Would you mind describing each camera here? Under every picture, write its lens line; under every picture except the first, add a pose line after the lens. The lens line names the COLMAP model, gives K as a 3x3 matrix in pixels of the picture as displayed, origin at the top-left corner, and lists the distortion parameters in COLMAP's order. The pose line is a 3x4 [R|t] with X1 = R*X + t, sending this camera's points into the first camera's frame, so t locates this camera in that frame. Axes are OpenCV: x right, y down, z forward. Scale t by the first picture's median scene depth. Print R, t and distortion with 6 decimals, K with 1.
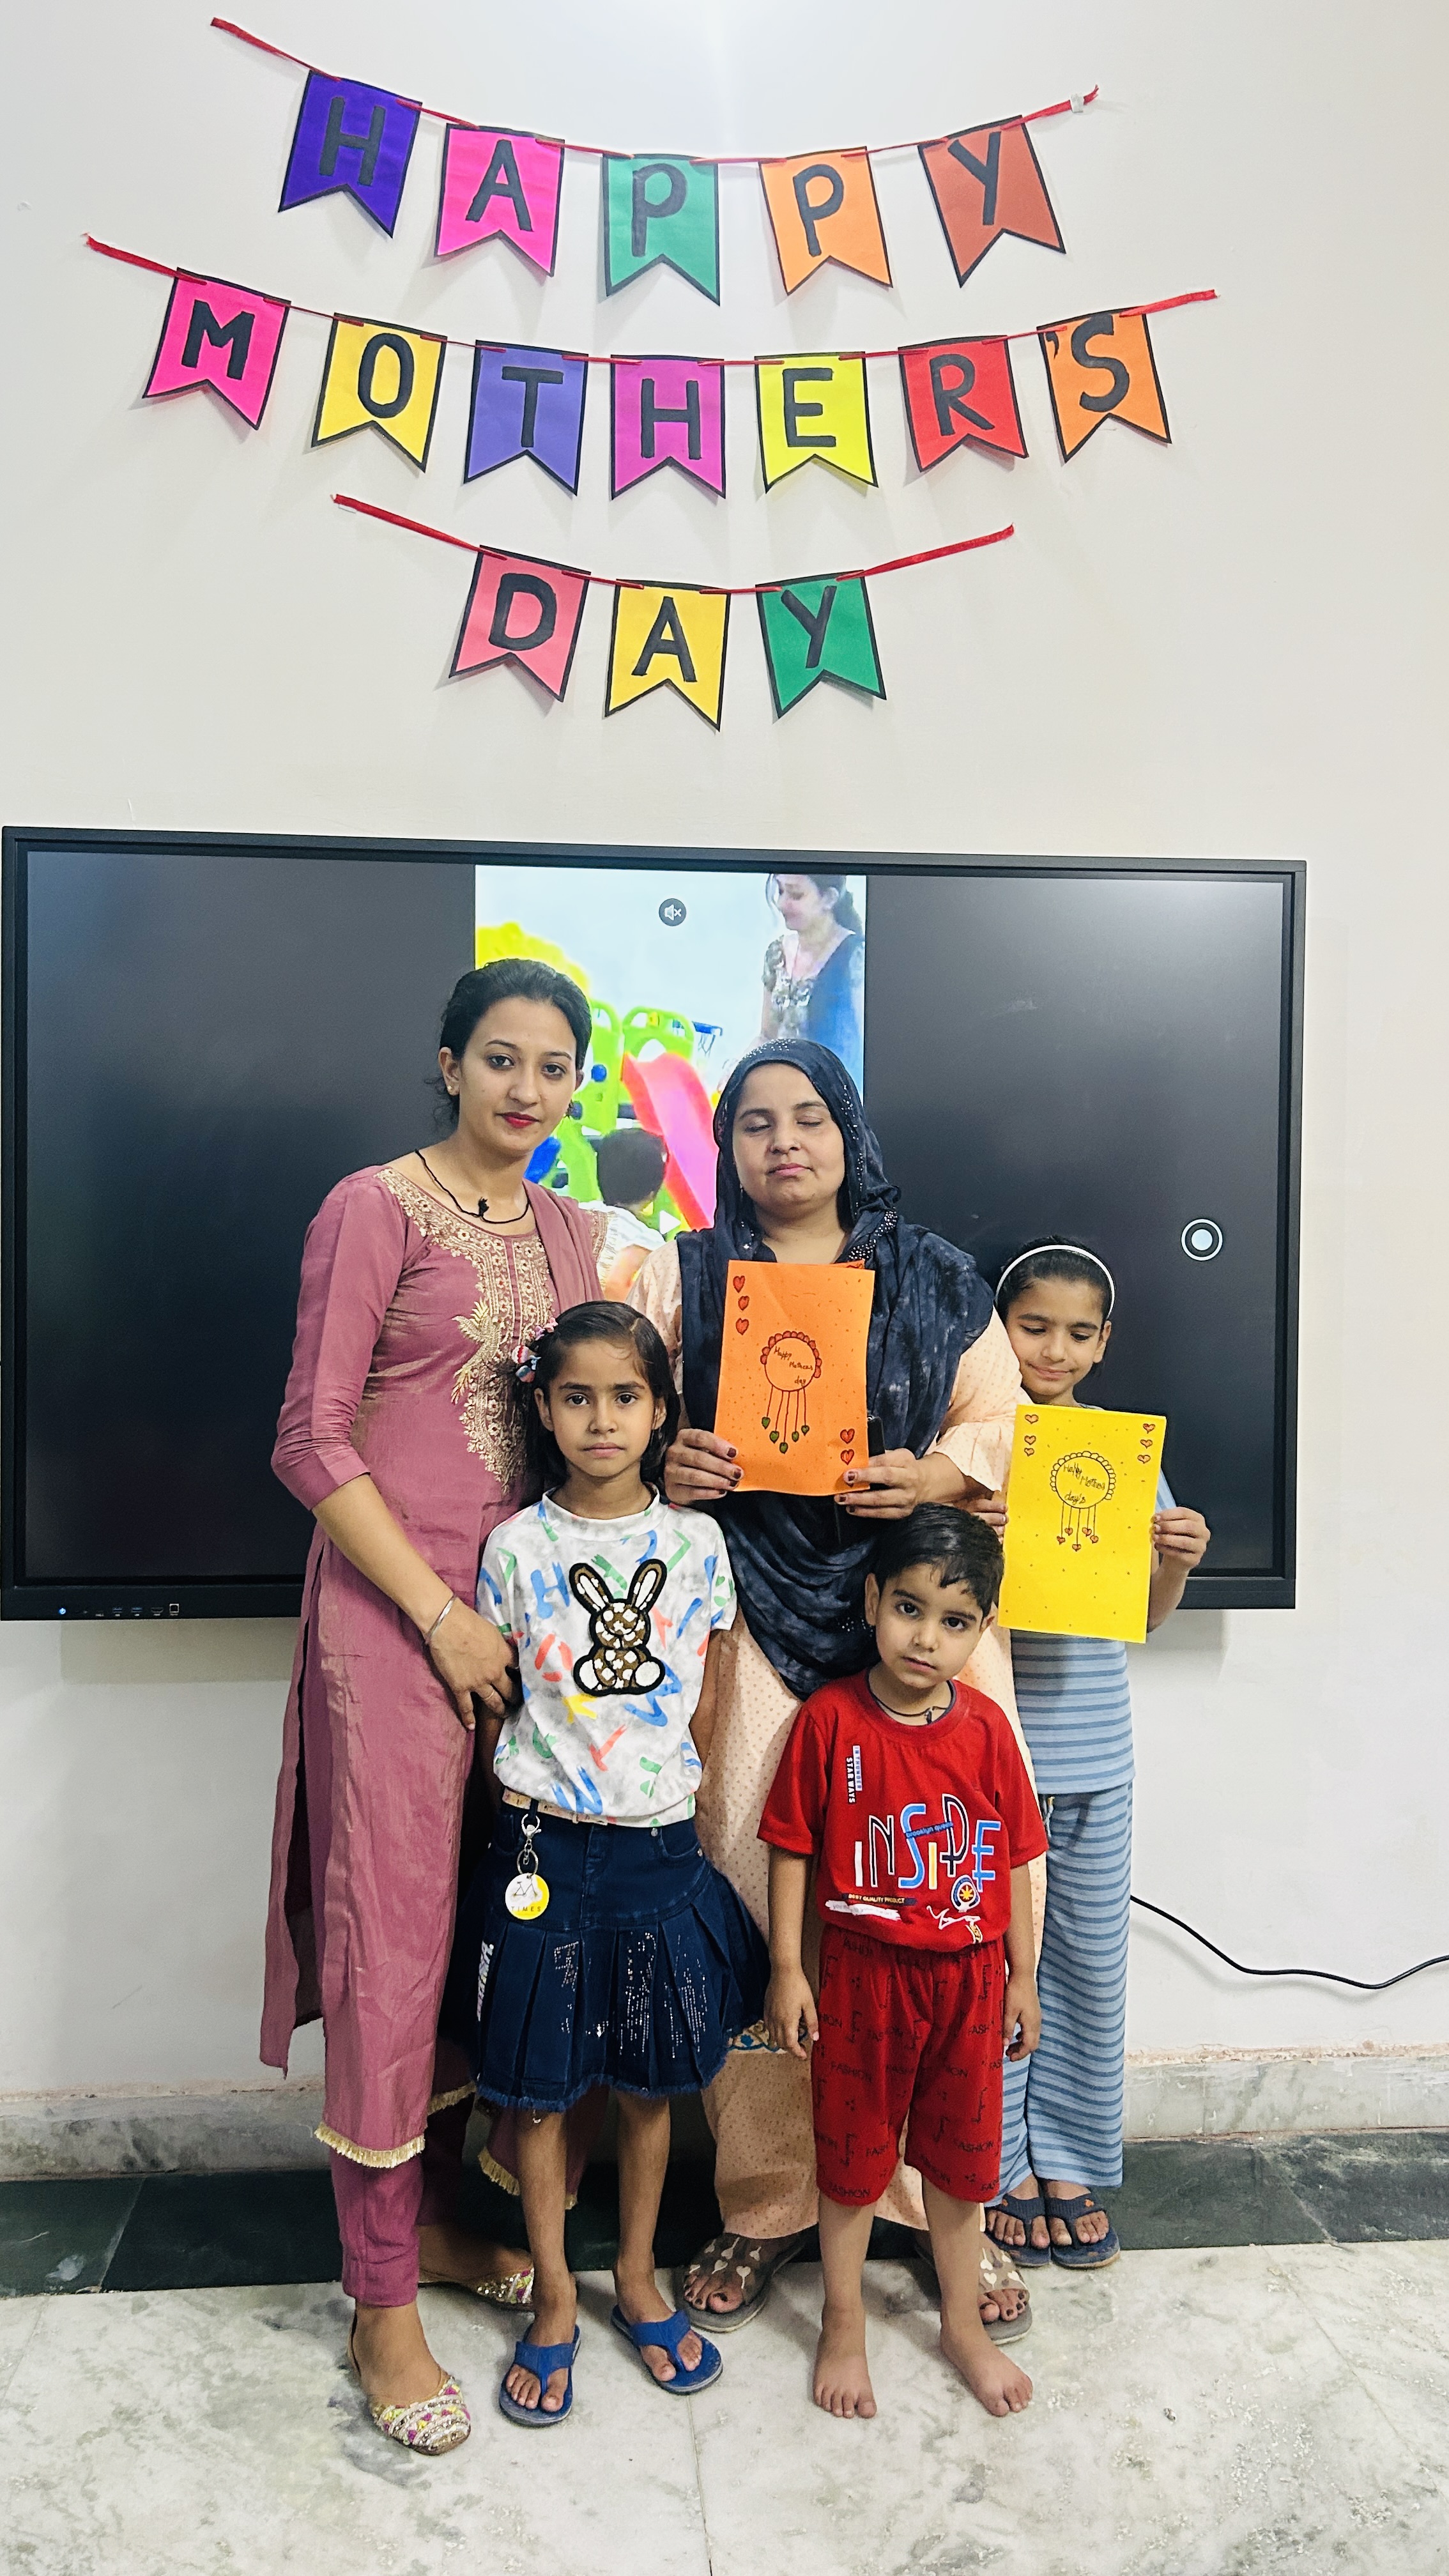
lens RADIAL K [[1916.9, 0, 724.2], [0, 1916.9, 1289.4], [0, 0, 1]] dist [0.042620, -0.047003]
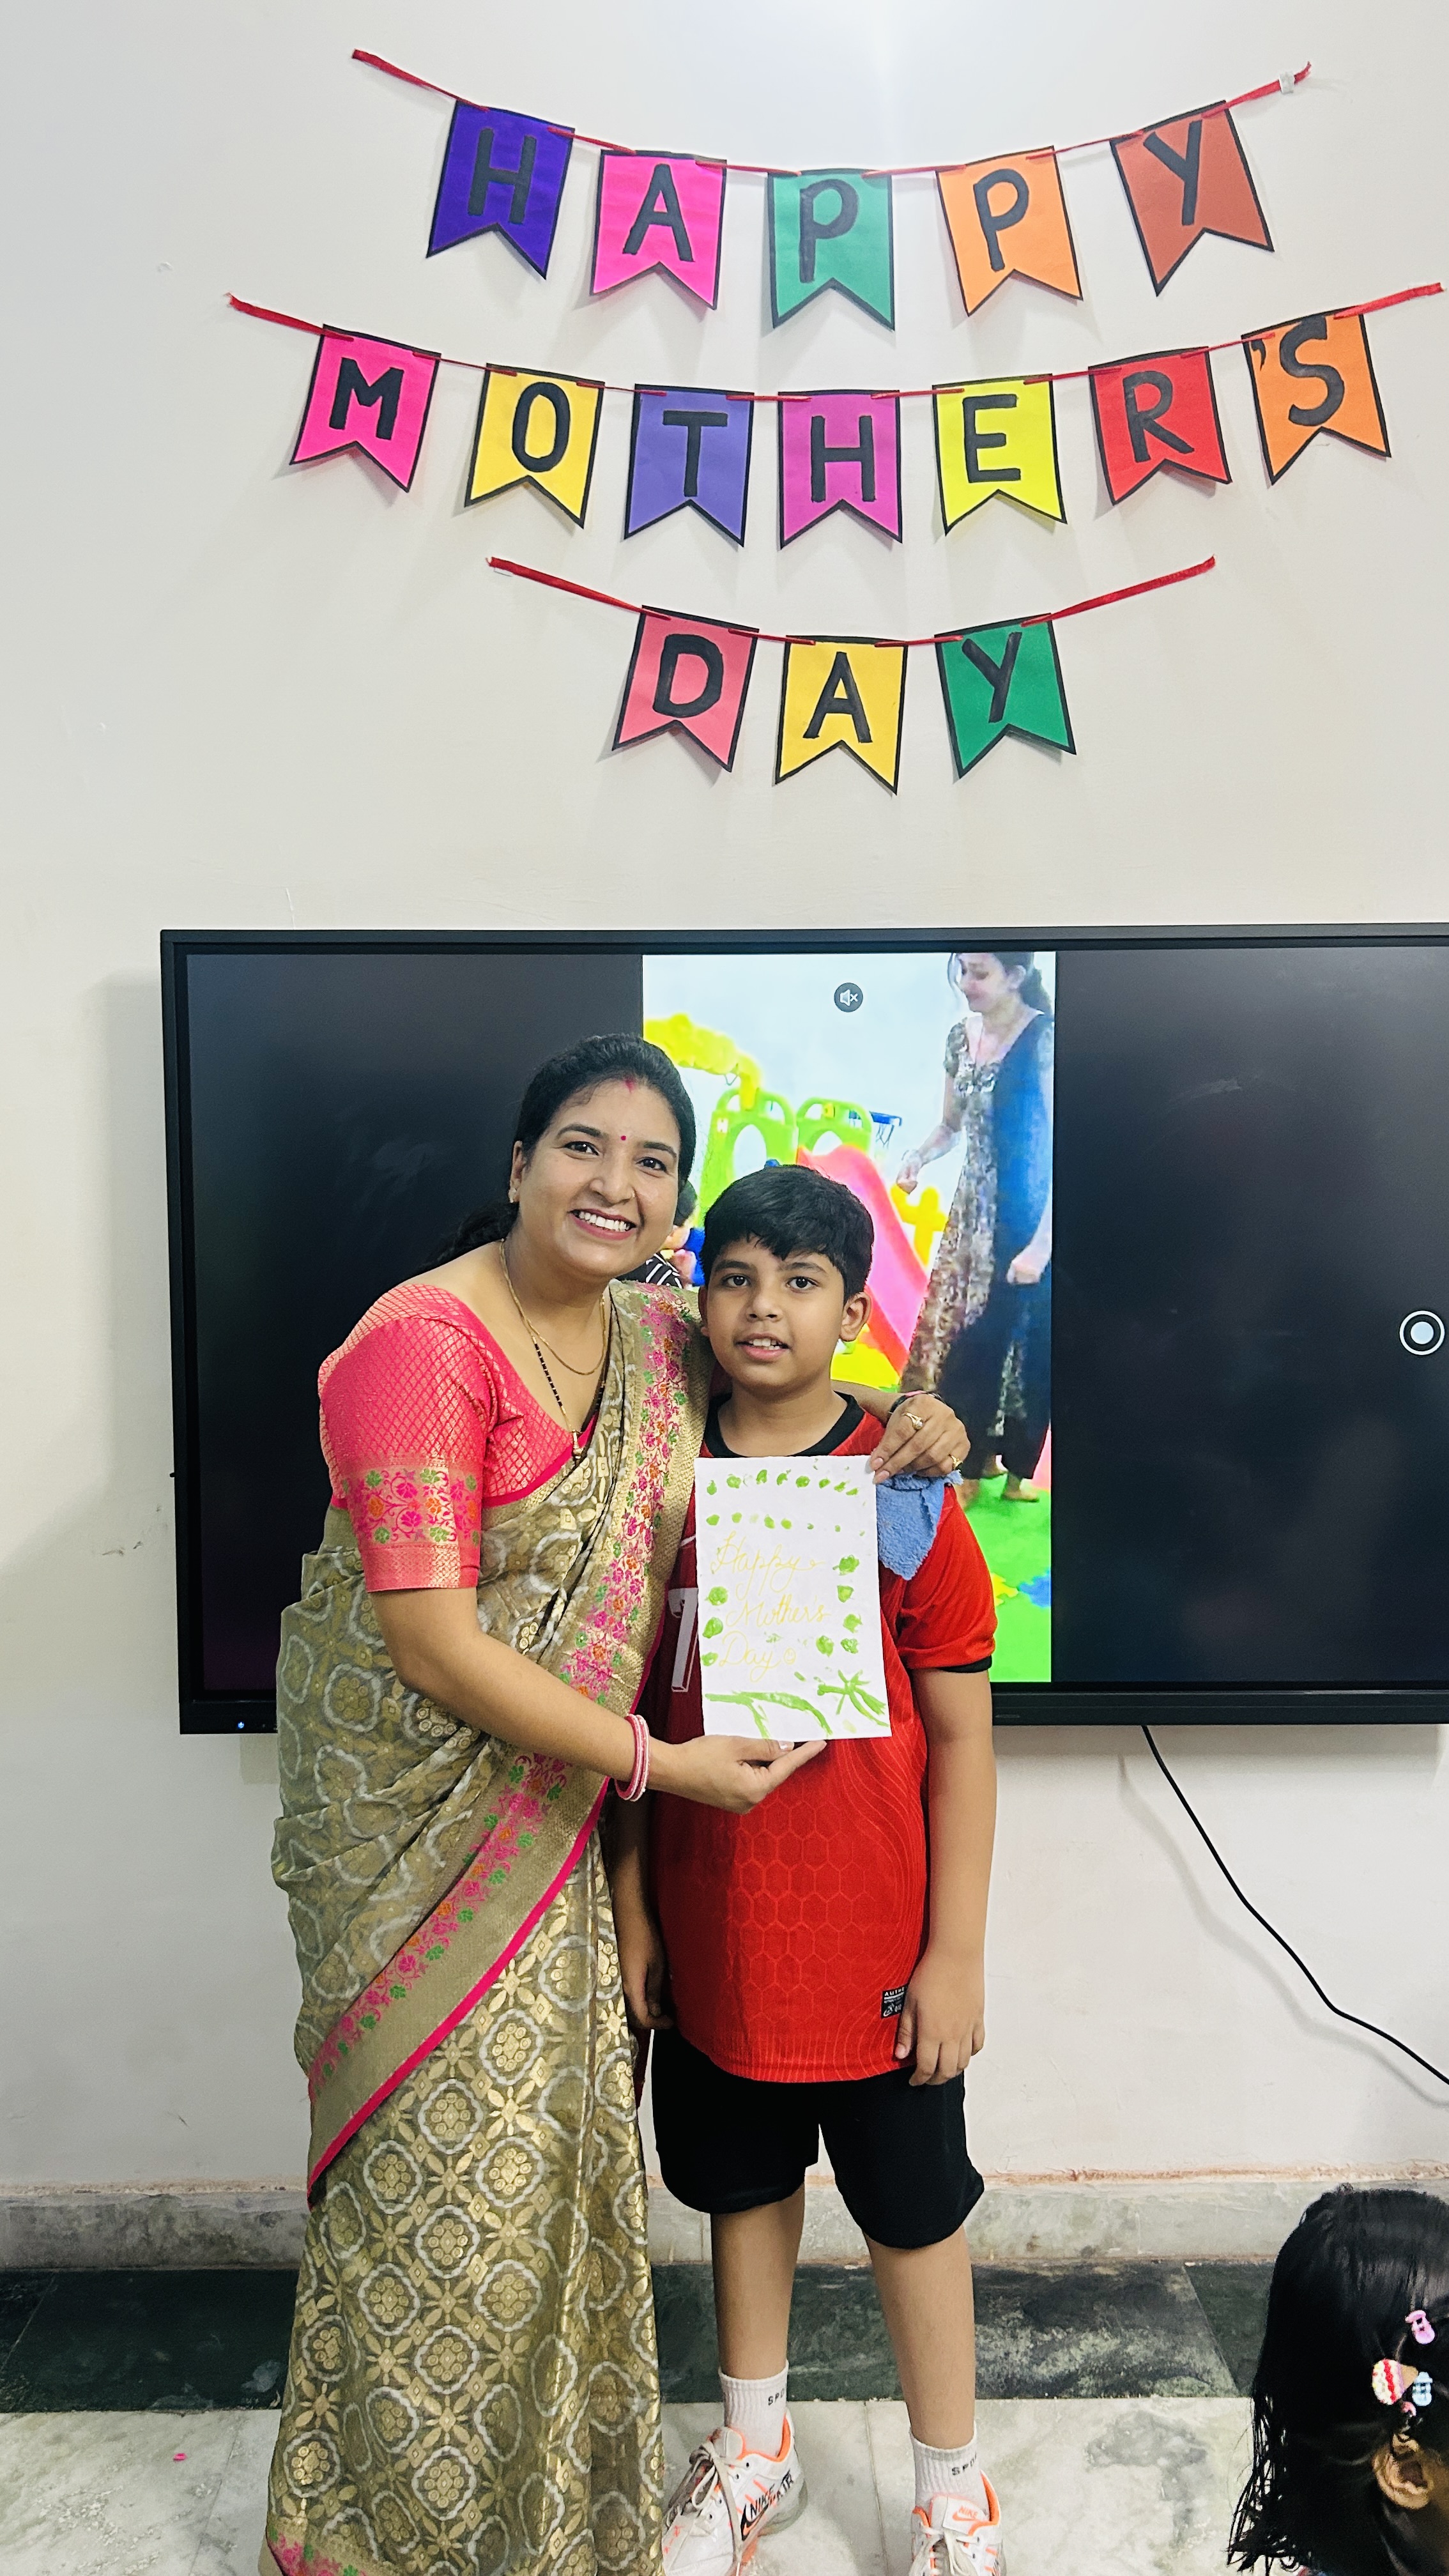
lens RADIAL K [[1916.9, 0, 717.4], [0, 1916.9, 1293.7], [0, 0, 1]] dist [0.042620, -0.047003]
pose [[0.996606, -0.008101, -0.081921, -0.014934], [0.012421, 0.998551, 0.052364, -0.097423], [0.081378, -0.053203, 0.995262, 0.043161]]
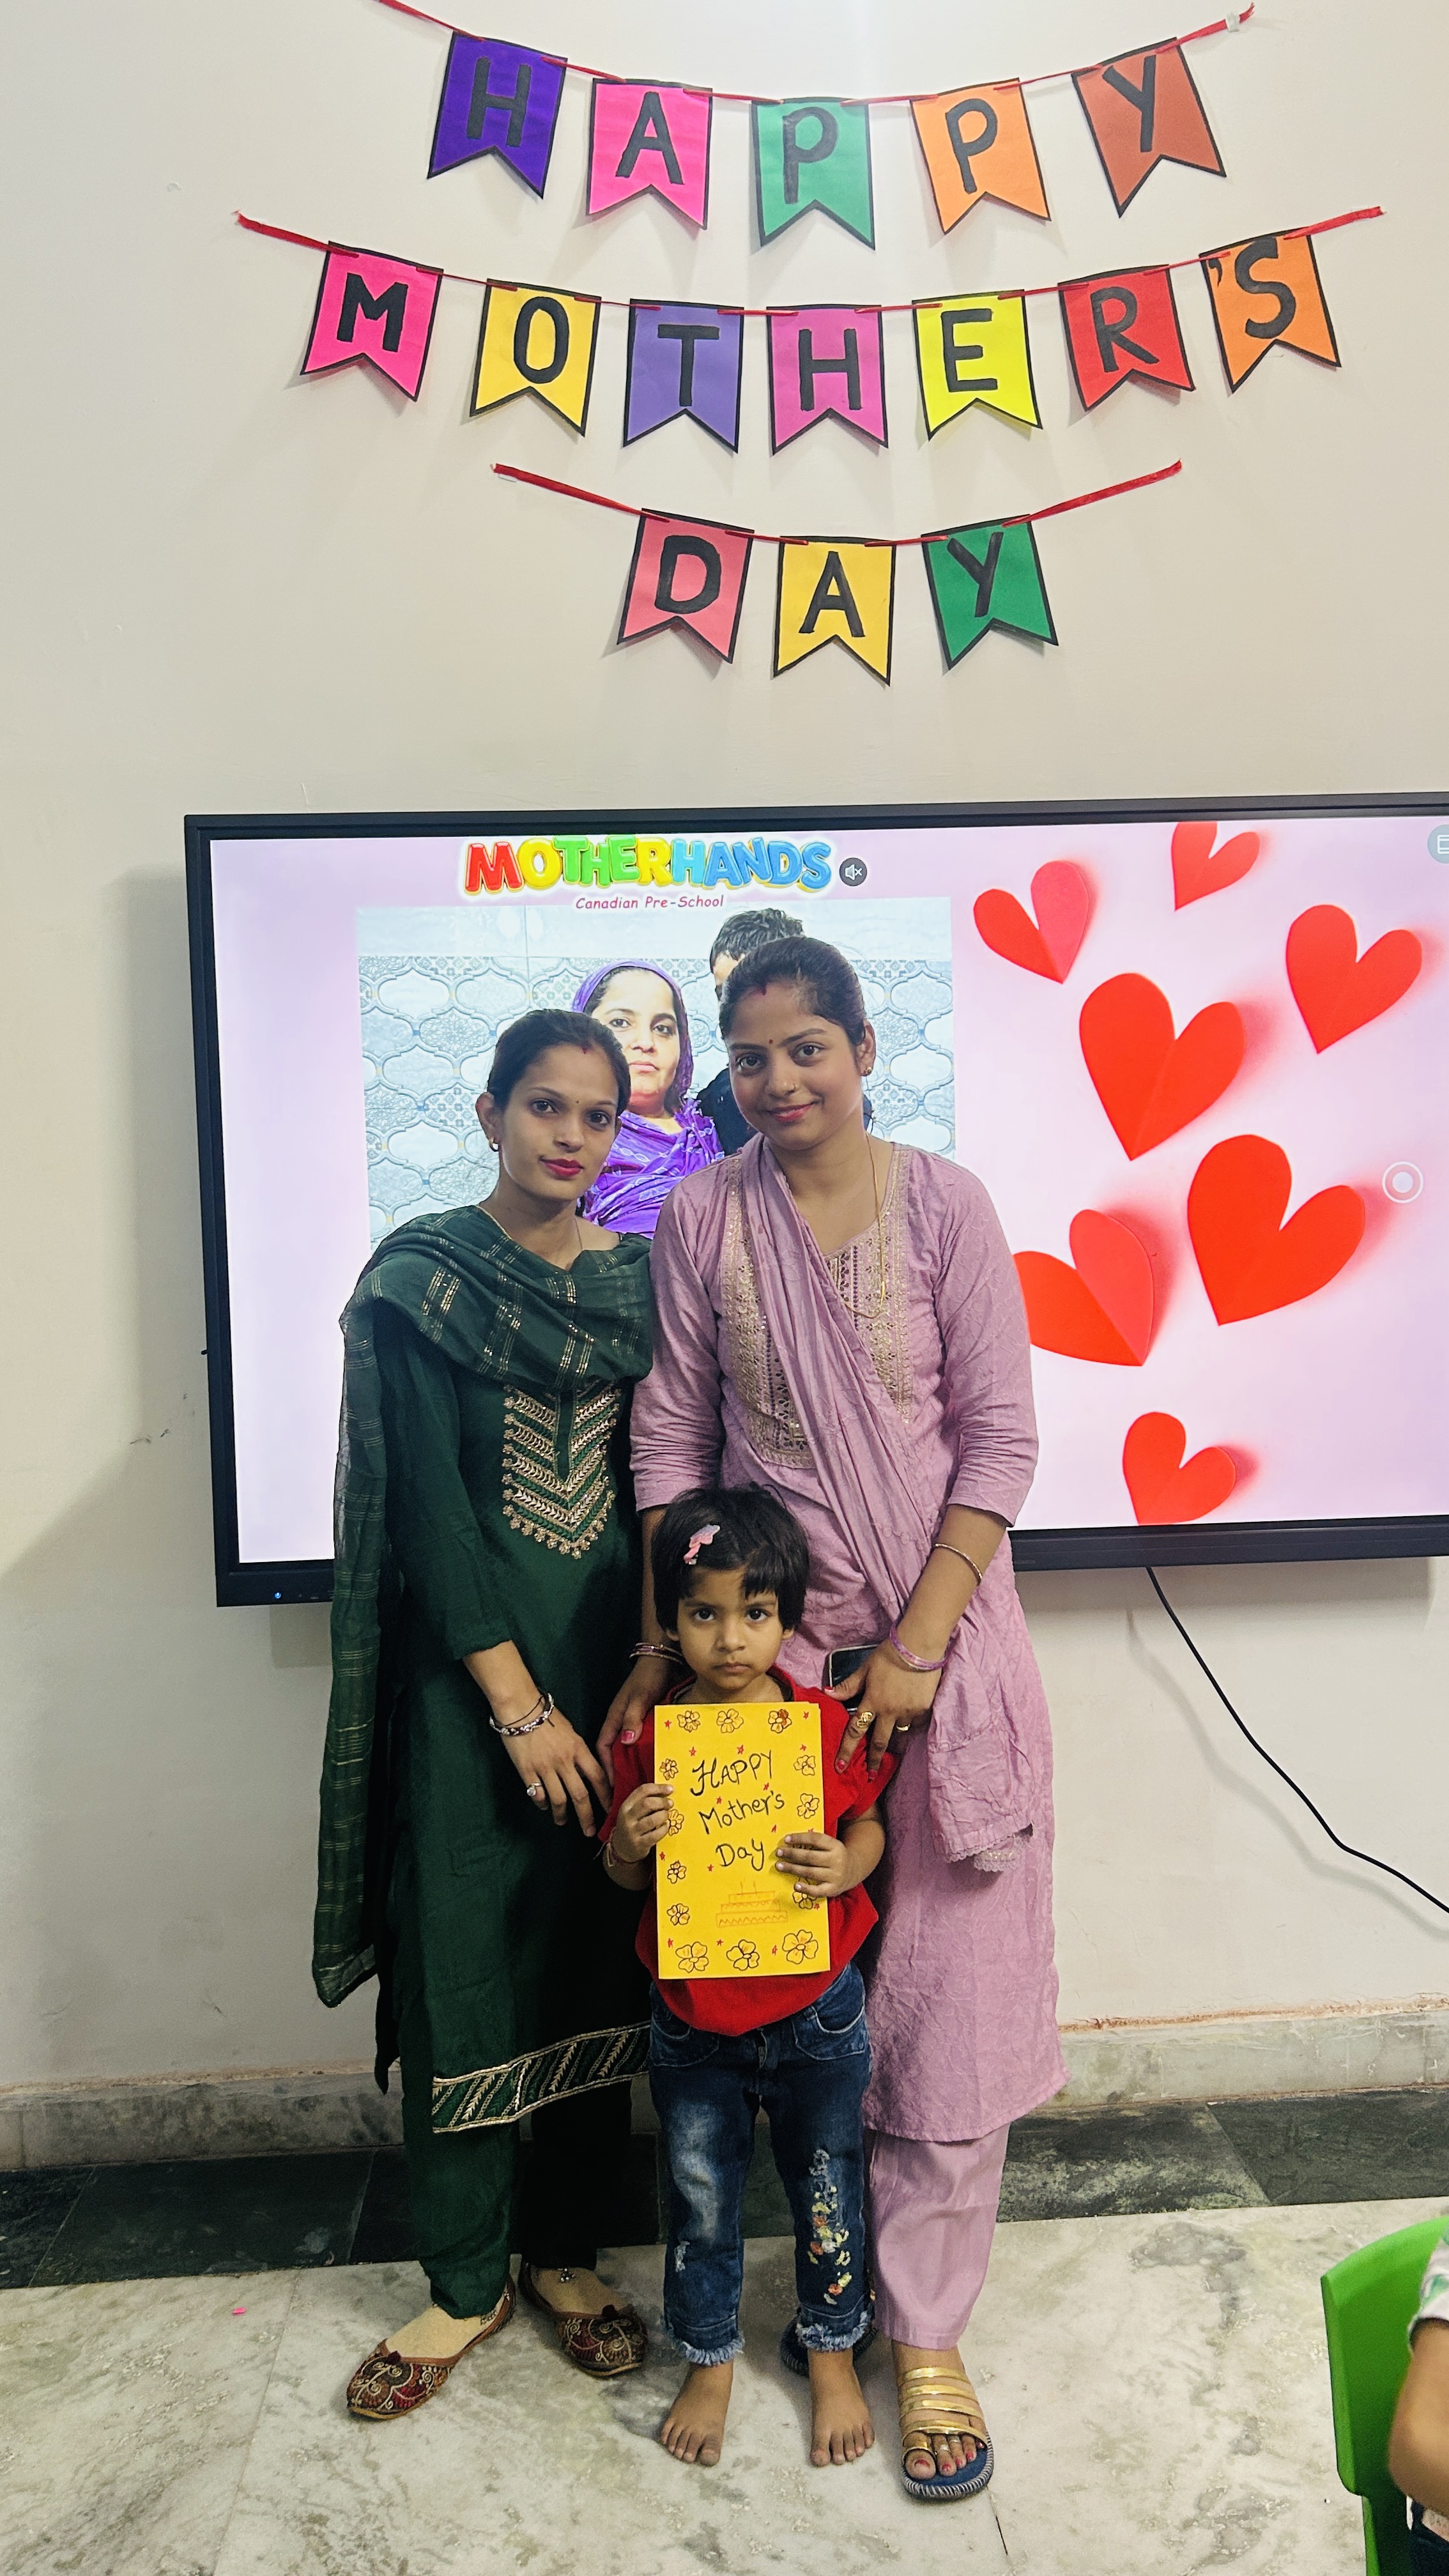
lens RADIAL K [[1916.9, 0, 744.5], [0, 1916.9, 1294.7], [0, 0, 1]] dist [0.042620, -0.047003]
pose [[0.998862, -0.037509, -0.029473, -0.060129], [0.038091, 0.999085, 0.019438, -0.000319], [0.028717, -0.020538, 0.999377, 0.005181]]
